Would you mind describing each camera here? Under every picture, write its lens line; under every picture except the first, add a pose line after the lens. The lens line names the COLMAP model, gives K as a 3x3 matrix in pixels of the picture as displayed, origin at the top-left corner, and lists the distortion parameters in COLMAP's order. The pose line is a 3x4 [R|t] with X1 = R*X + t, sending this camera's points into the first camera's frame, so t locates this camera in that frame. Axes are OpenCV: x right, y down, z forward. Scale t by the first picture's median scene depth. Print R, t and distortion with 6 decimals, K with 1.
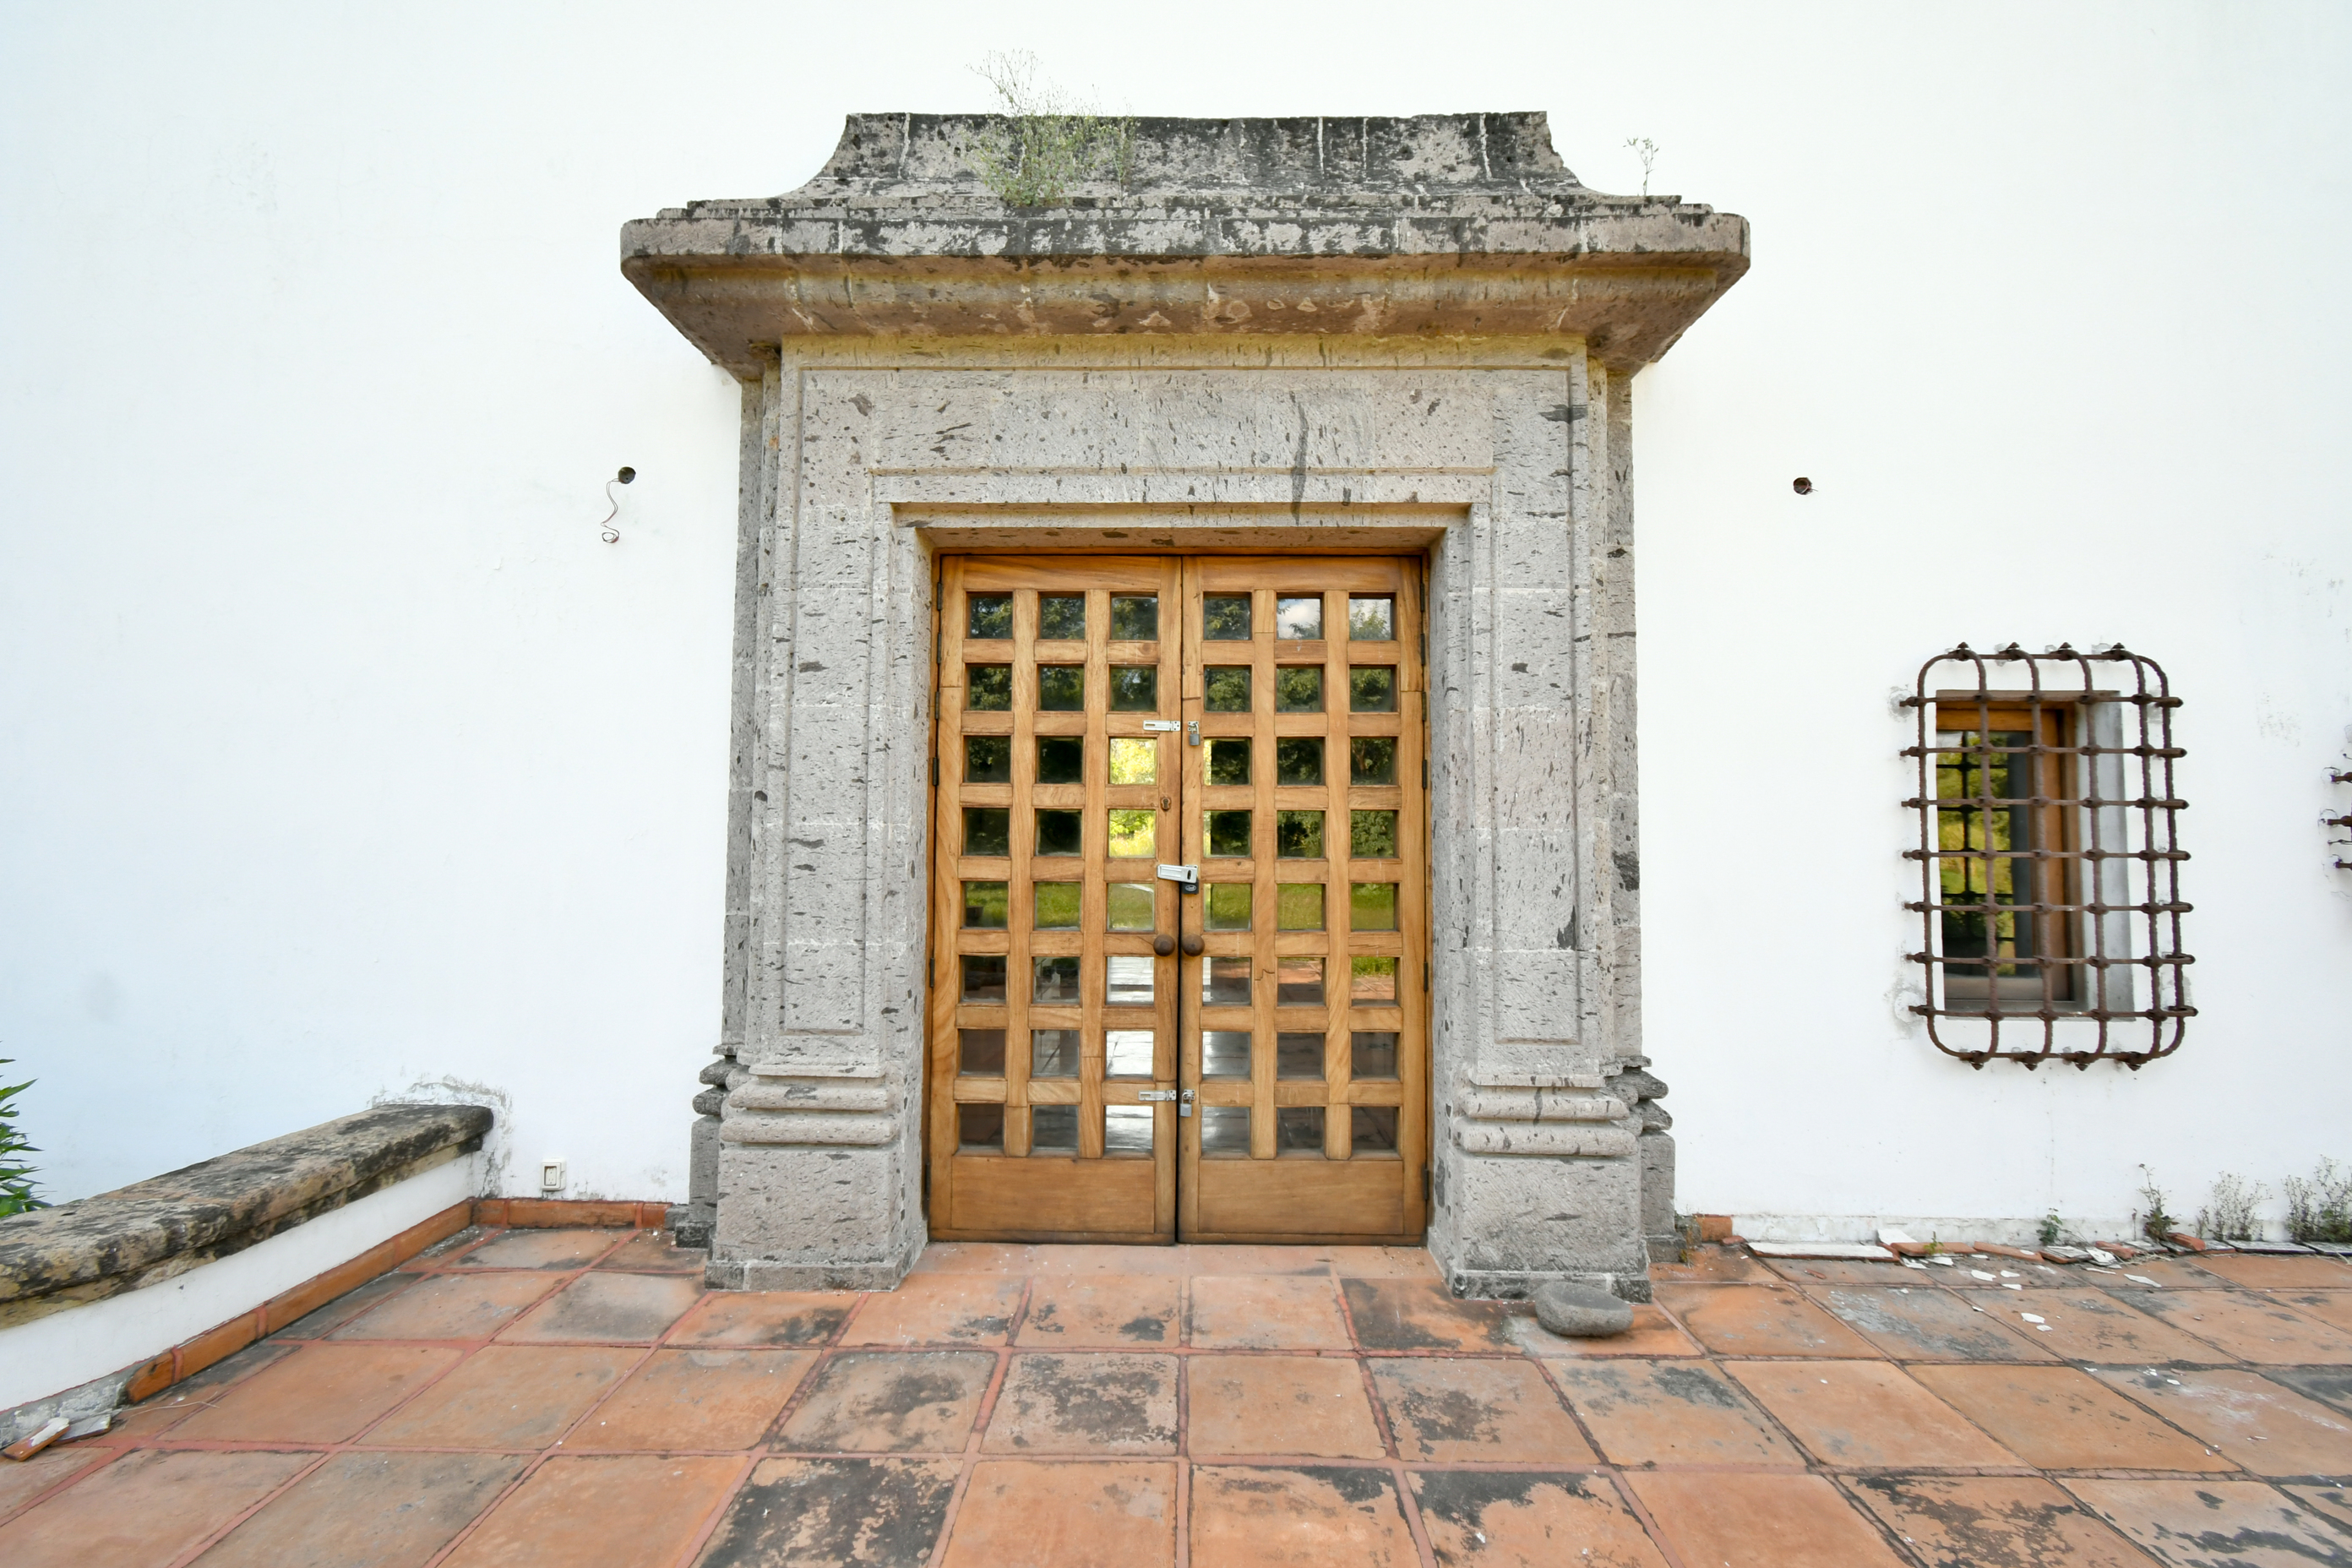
lens RADIAL K [[1021.7, 0, 1162.4], [0, 1021.7, 787.6], [0, 0, 1]] dist [0.002925, -0.000917]
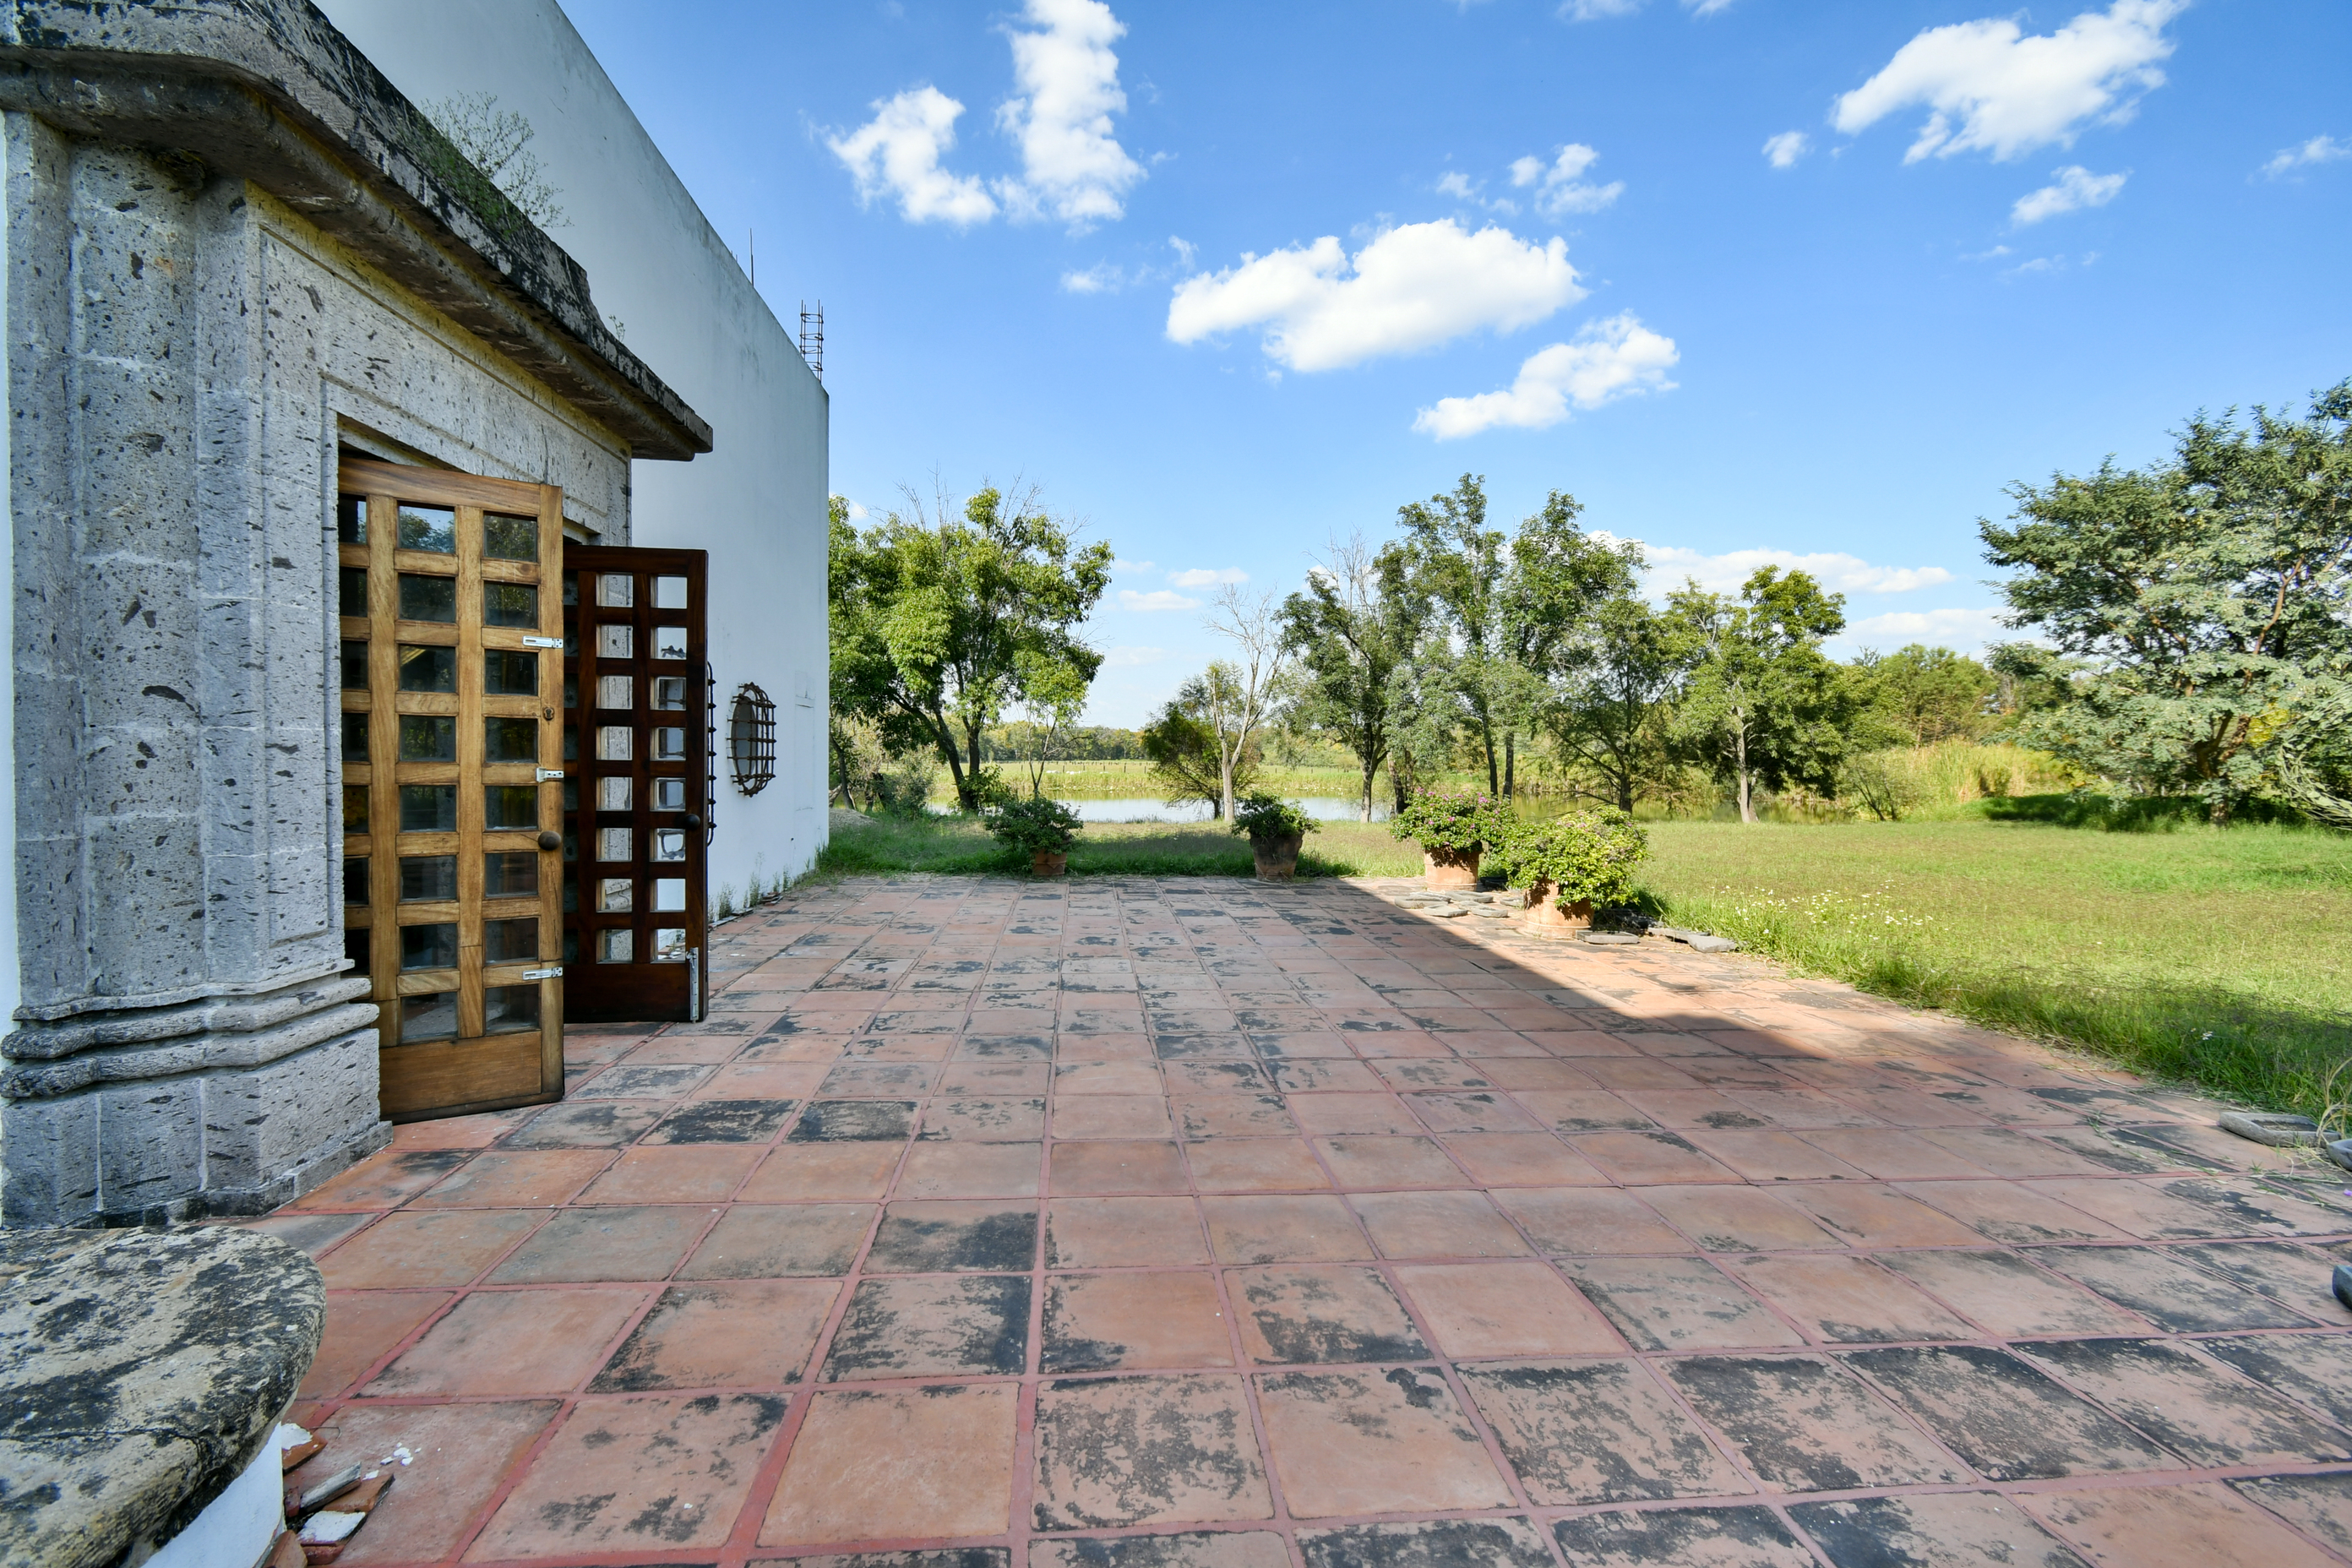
lens RADIAL K [[1060.6, 0, 1176.0], [0, 1060.6, 784.0], [0, 0, 1]] dist [0.001471, -0.000319]
pose [[-0.110459, -0.033824, 0.993305, -1.482848], [-0.065715, 0.997482, 0.026658, 0.006037], [-0.991706, -0.062330, -0.112404, 0.286478]]
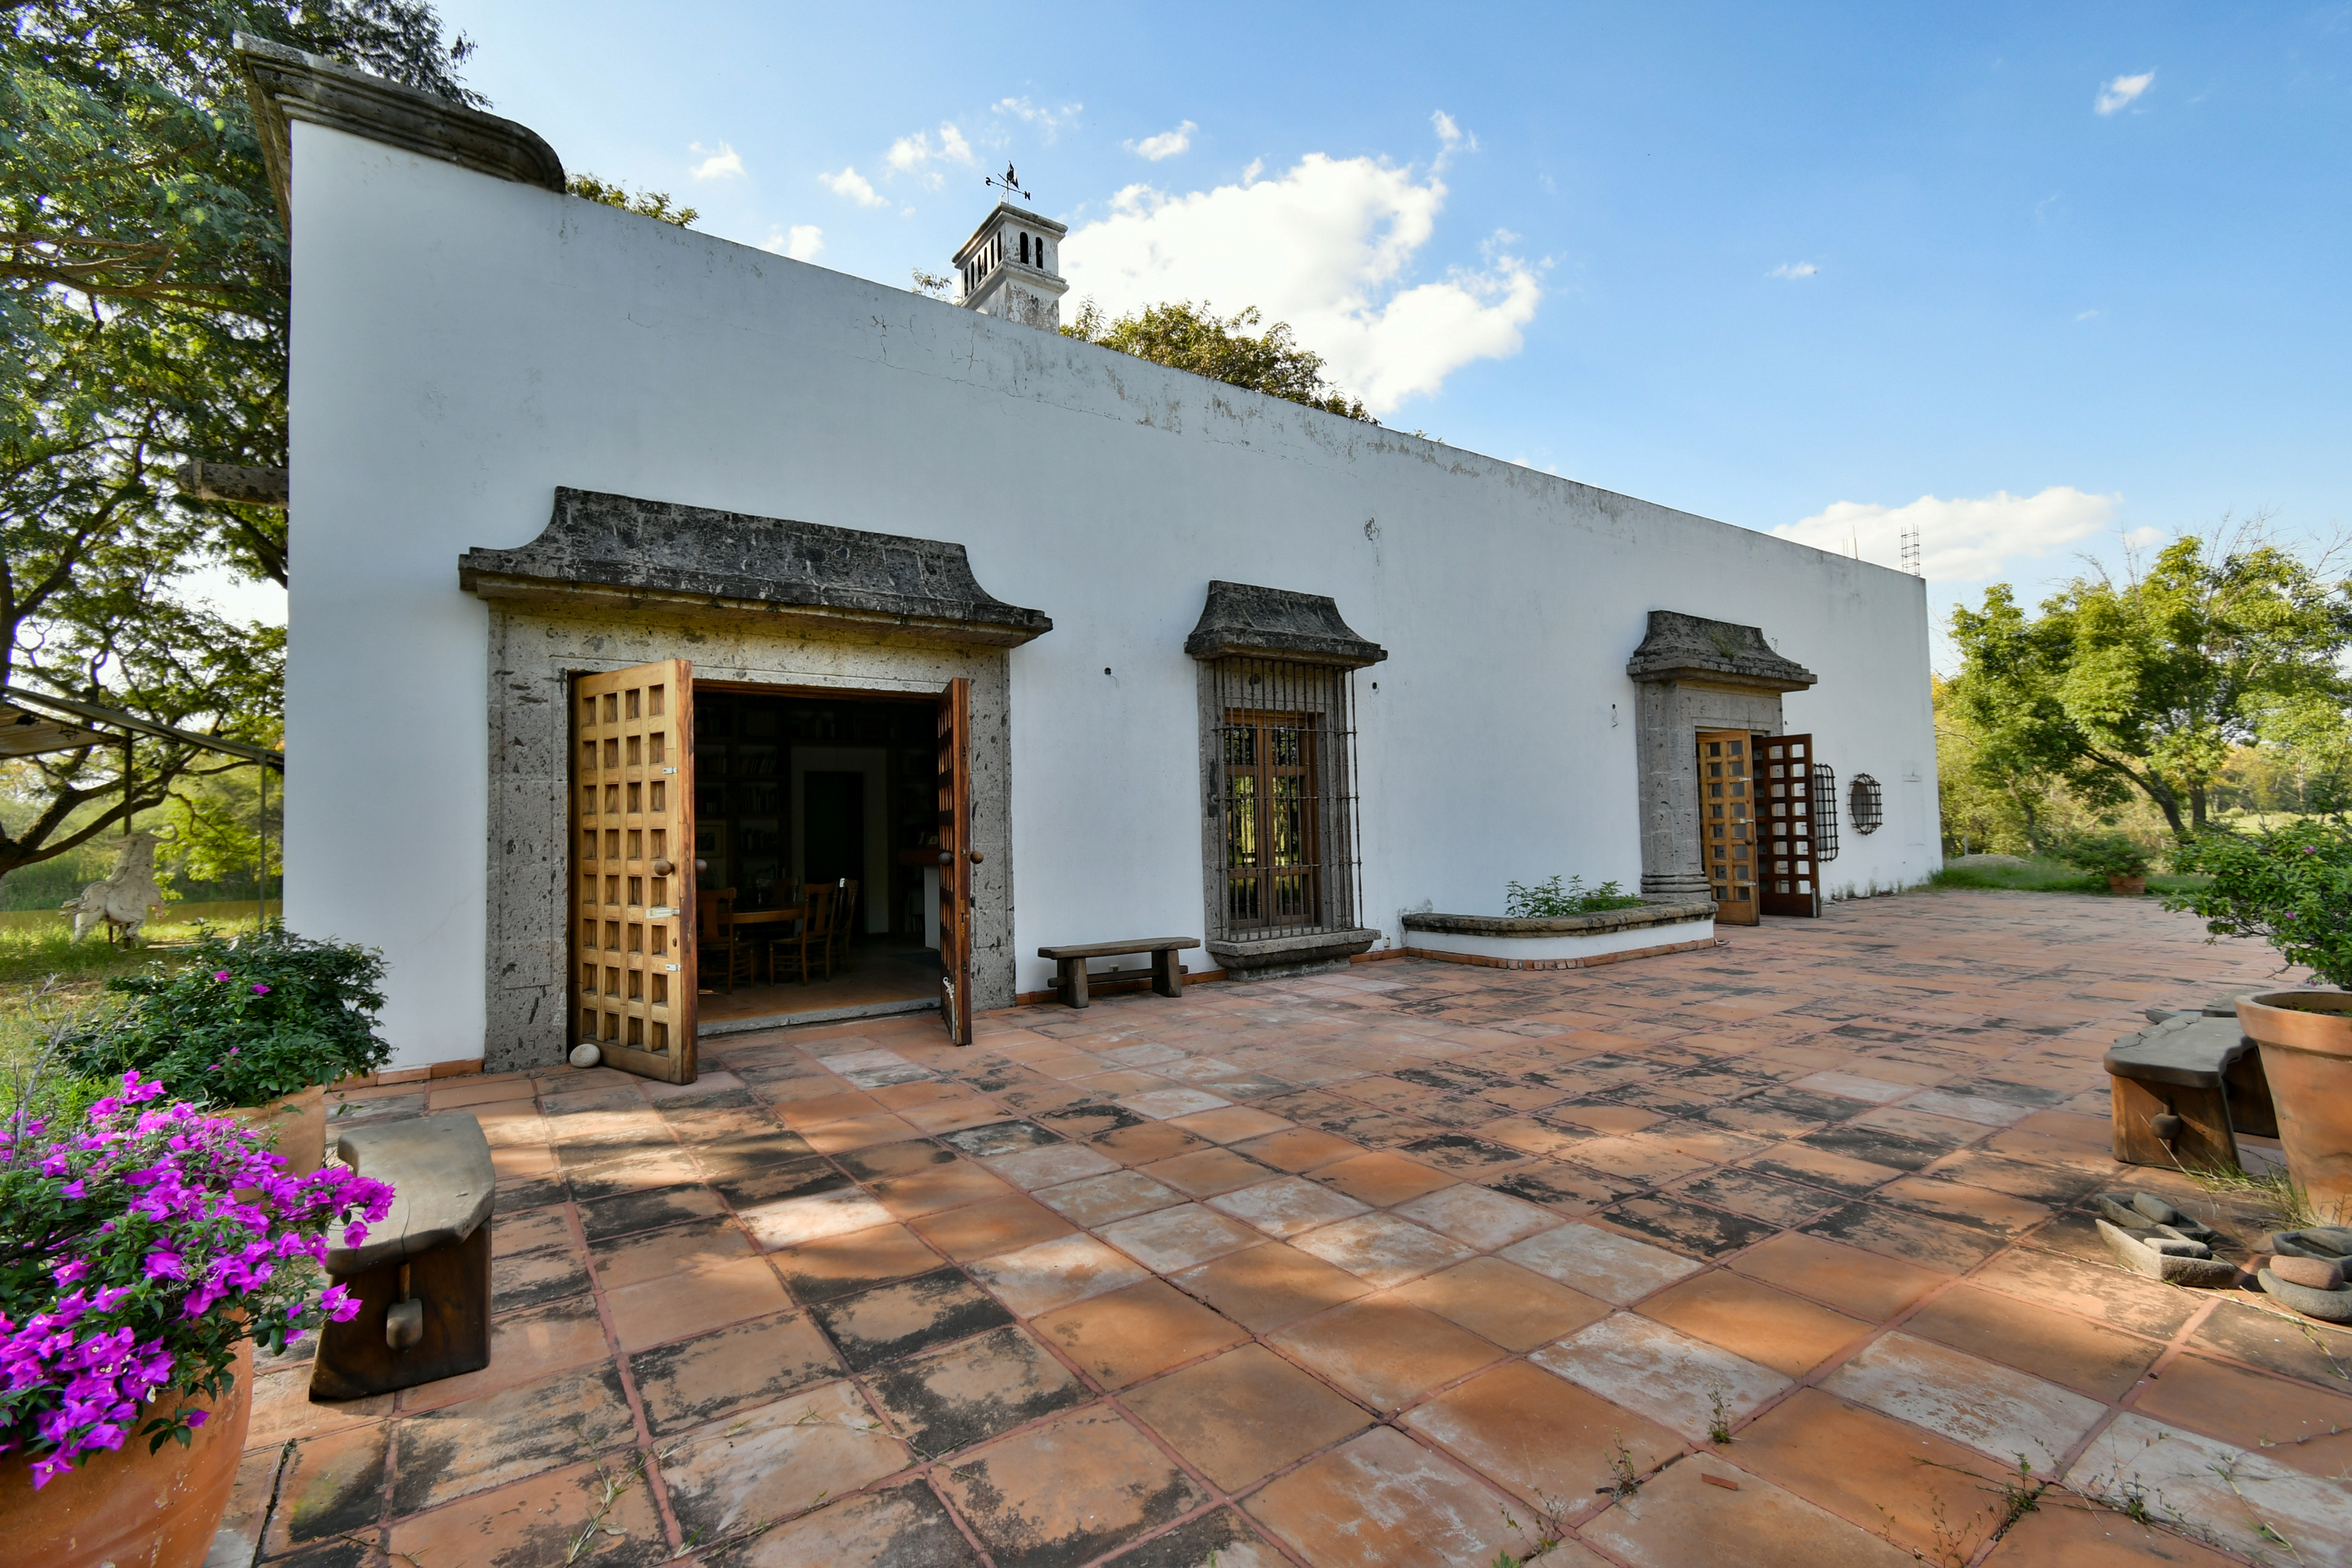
lens RADIAL K [[1060.6, 0, 1176.0], [0, 1060.6, 784.0], [0, 0, 1]] dist [0.001471, -0.000319]
pose [[0.801123, 0.000848, 0.598499, -4.328854], [-0.005922, 0.999961, 0.006511, -0.073232], [-0.598471, -0.008761, 0.801097, -1.034841]]
